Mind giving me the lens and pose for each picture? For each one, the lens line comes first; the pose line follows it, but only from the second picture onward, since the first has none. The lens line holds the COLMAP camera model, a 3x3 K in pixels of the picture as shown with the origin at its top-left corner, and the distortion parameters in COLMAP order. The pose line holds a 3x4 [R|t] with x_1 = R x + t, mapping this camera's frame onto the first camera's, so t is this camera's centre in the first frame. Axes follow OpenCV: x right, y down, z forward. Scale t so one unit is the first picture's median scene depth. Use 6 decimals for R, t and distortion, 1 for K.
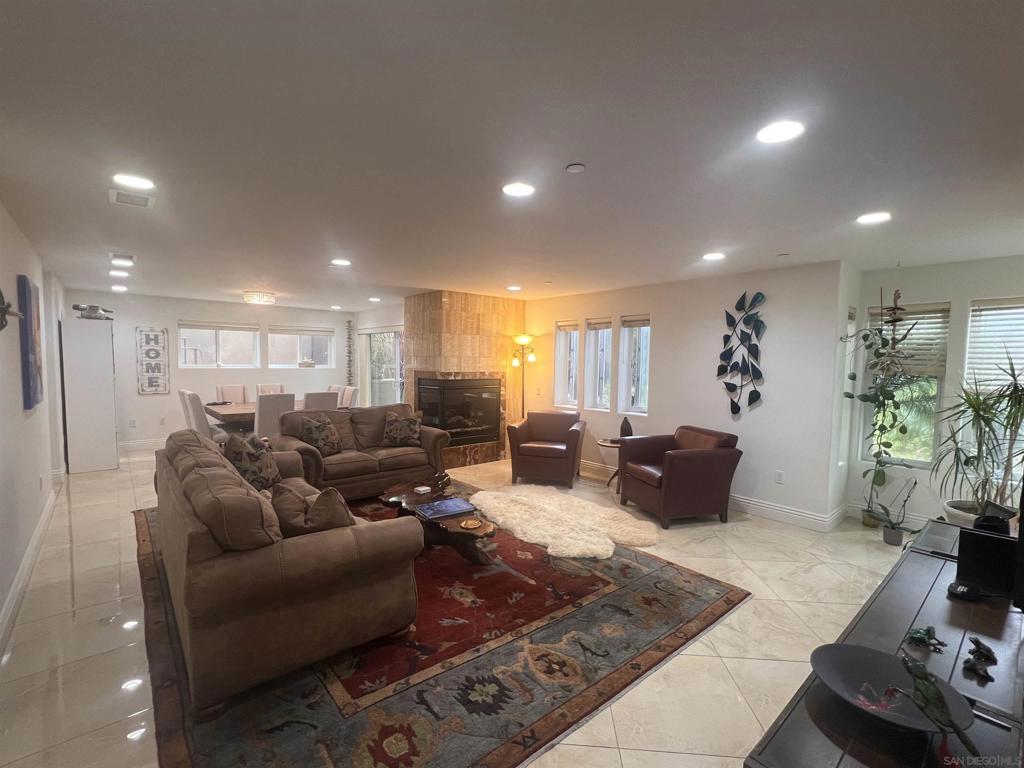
lens RADIAL K [[466.7, 0, 517.3], [0, 466.7, 389.9], [0, 0, 1]] dist [0.002286, 0.000138]
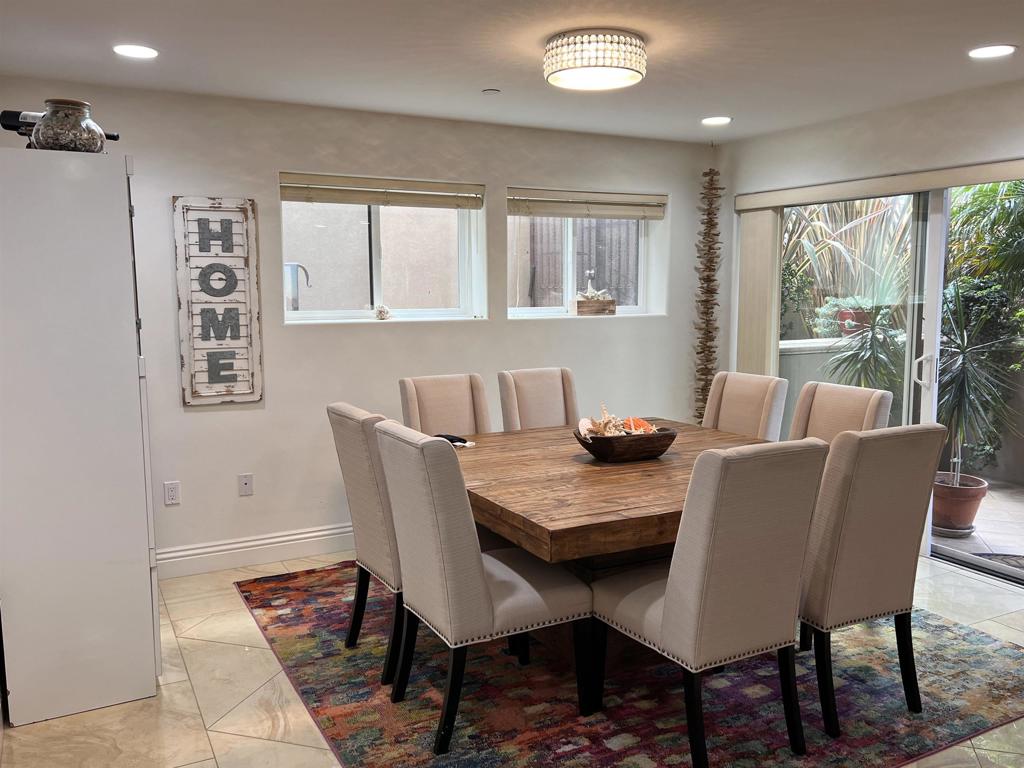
lens RADIAL K [[839.7, 0, 512.5], [0, 839.7, 379.5], [0, 0, 1]] dist [0.059813, -0.006186]
pose [[0.975410, 0.009211, -0.220207, -0.453457], [0.001863, 0.998746, 0.050029, -0.037798], [0.220392, -0.049209, 0.974169, 0.472976]]
